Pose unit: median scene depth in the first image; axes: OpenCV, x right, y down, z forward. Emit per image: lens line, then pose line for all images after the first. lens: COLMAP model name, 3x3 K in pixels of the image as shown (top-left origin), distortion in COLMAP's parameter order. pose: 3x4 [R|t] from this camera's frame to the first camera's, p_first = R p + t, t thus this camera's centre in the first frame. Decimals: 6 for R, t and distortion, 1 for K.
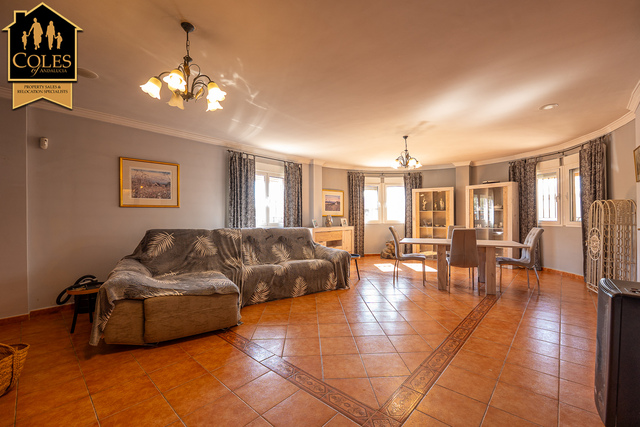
lens RADIAL K [[267.3, 0, 321.7], [0, 267.3, 214.2], [0, 0, 1]] dist [-0.005234, -0.001155]
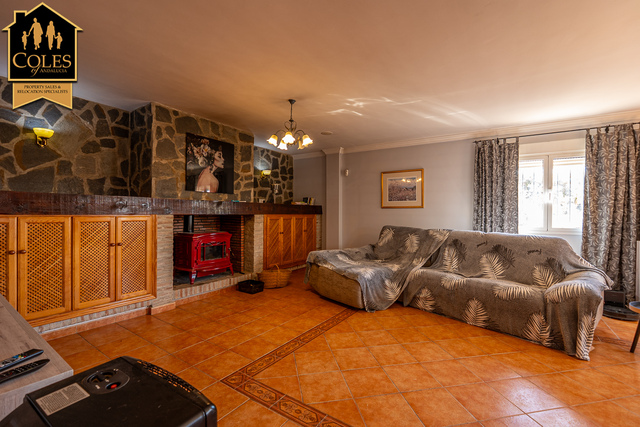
lens RADIAL K [[282.7, 0, 323.6], [0, 282.7, 213.1], [0, 0, 1]] dist [-0.002051, -0.000003]
pose [[0.142689, 0.006783, -0.989744, 0.759399], [-0.004736, 0.999970, 0.006171, -0.010582], [0.989756, 0.003807, 0.142717, 0.566946]]
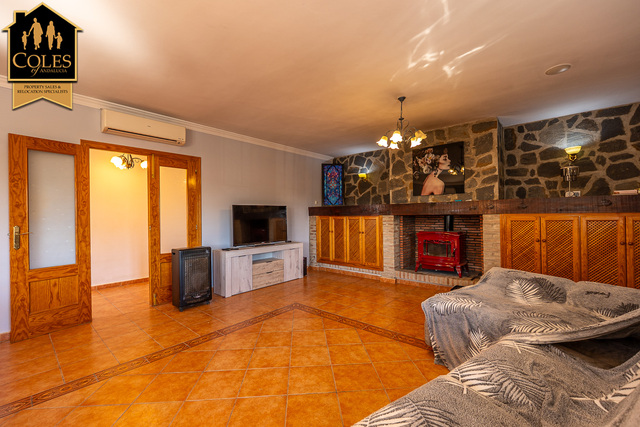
lens RADIAL K [[267.3, 0, 320.6], [0, 267.3, 216.2], [0, 0, 1]] dist [-0.005234, -0.001155]
pose [[-0.999625, 0.019747, -0.018991, 0.018742], [0.019724, 0.999805, 0.001392, -0.000374], [0.019015, 0.001017, -0.999819, 1.566040]]
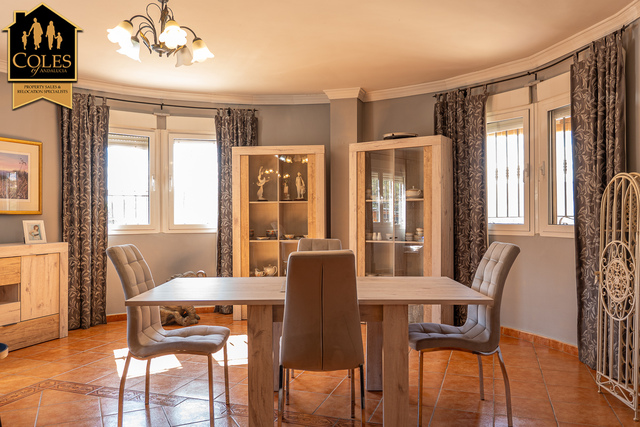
lens RADIAL K [[516.6, 0, 320.2], [0, 516.6, 212.5], [0, 0, 1]] dist [0.011130, 0.003507]
pose [[0.917830, 0.002979, 0.396962, 0.156596], [-0.002783, 0.999996, -0.001070, 0.005423], [-0.396964, -0.000123, 0.917834, 0.239812]]
